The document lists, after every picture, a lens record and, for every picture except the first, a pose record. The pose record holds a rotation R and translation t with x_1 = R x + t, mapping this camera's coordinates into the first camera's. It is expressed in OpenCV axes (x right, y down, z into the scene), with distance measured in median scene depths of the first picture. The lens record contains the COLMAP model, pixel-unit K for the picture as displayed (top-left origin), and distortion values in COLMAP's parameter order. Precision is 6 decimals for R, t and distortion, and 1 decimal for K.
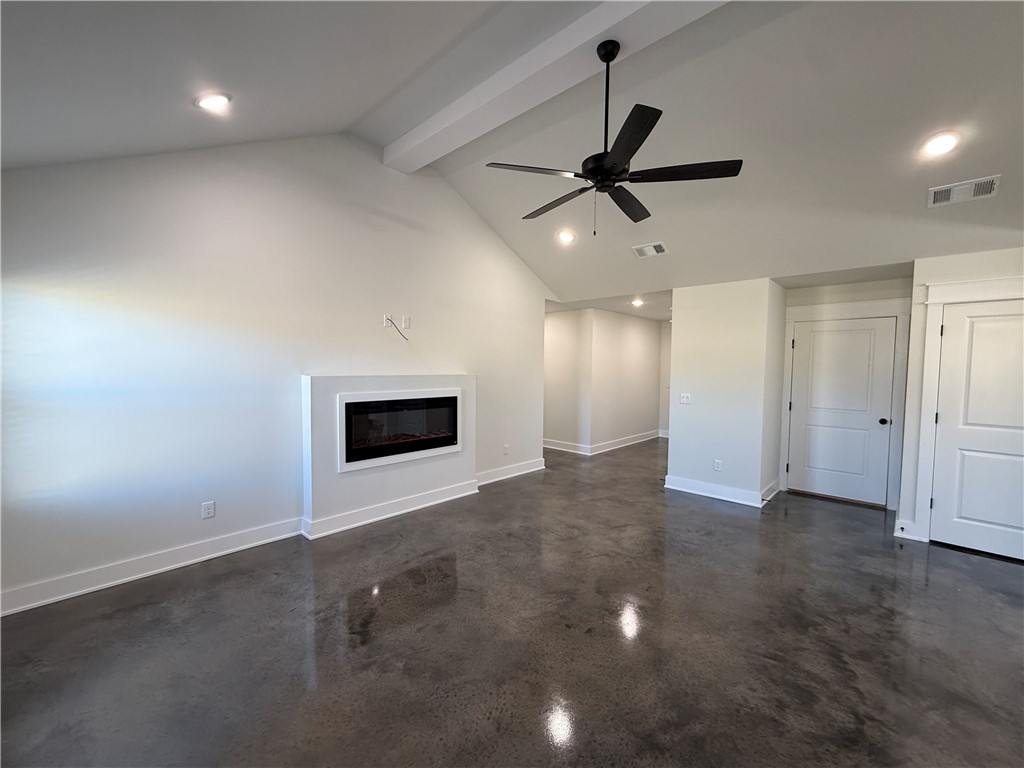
lens RADIAL K [[417.0, 0, 515.1], [0, 417.0, 385.1], [0, 0, 1]] dist [-0.001823, -0.000084]
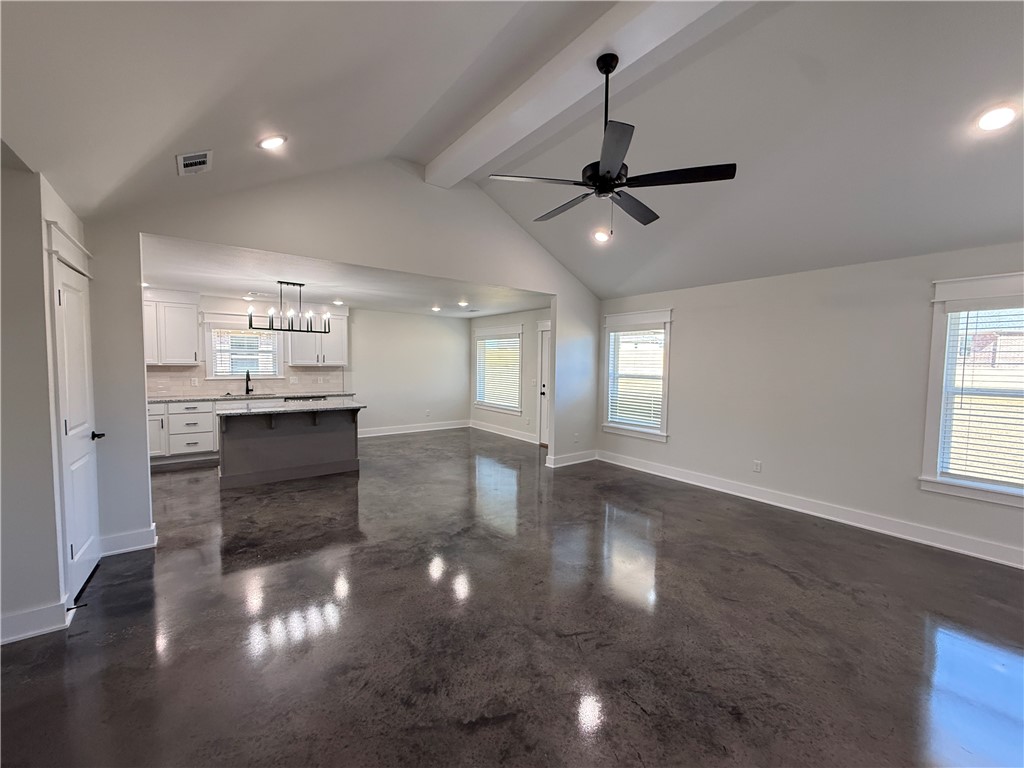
lens RADIAL K [[417.0, 0, 515.1], [0, 417.0, 385.1], [0, 0, 1]] dist [-0.001823, -0.000084]
pose [[-0.987163, -0.031684, 0.156545, 0.186882], [-0.015301, 0.994379, 0.104771, -0.071322], [-0.158984, 0.101031, -0.982098, 1.551160]]
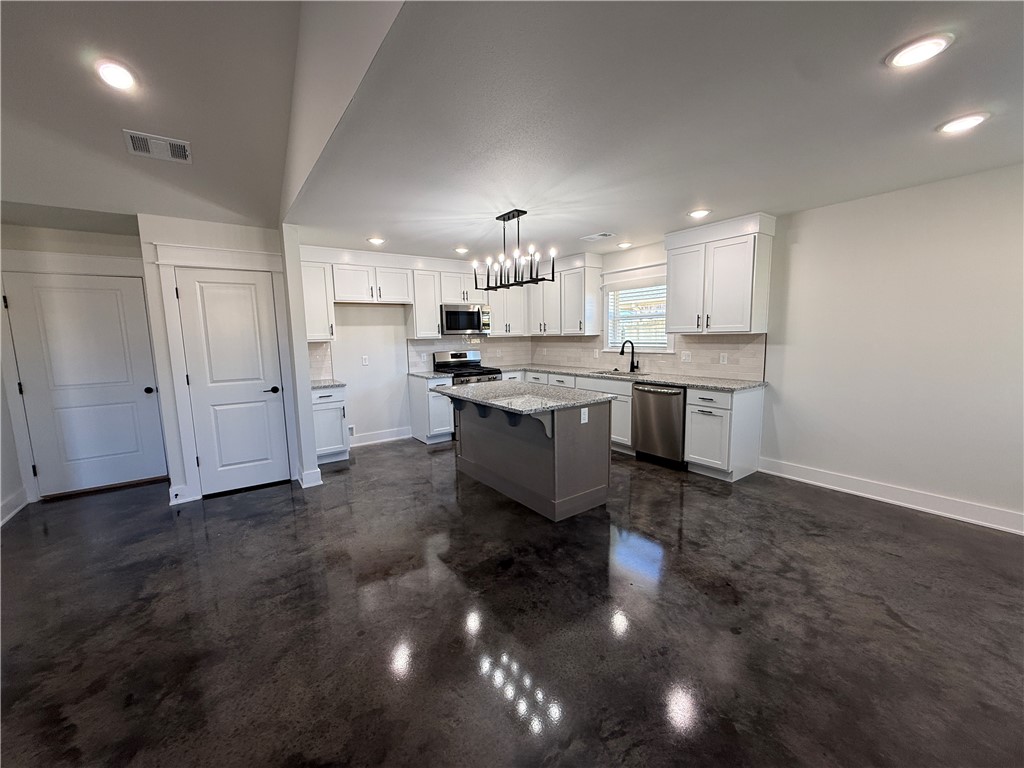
lens RADIAL K [[406.1, 0, 509.1], [0, 406.1, 385.1], [0, 0, 1]] dist [-0.000507, -0.000064]
pose [[0.196752, -0.139941, 0.970415, 0.195089], [0.069401, 0.989267, 0.128588, 0.018060], [-0.977994, 0.042047, 0.204352, 0.022069]]
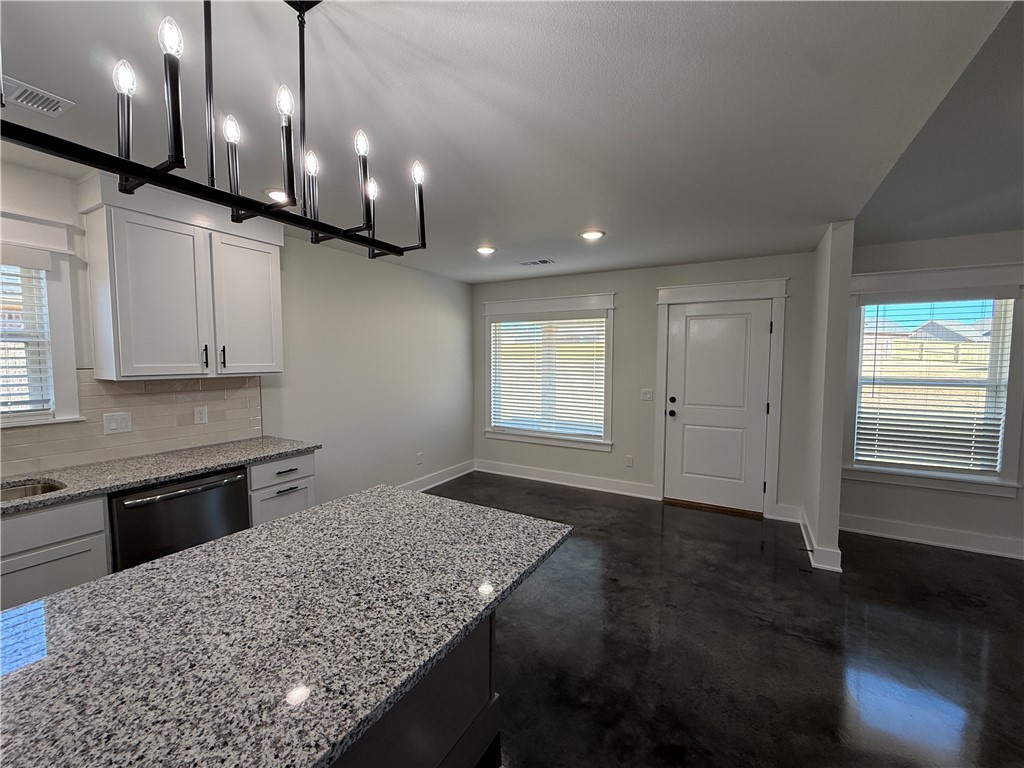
lens RADIAL K [[442.4, 0, 509.3], [0, 442.4, 386.6], [0, 0, 1]] dist [0.039669, -0.000130]
pose [[-0.965407, 0.003954, -0.260717, 1.155424], [-0.024940, 0.993901, 0.107421, -0.015385], [0.259552, 0.110207, -0.959420, 0.573804]]
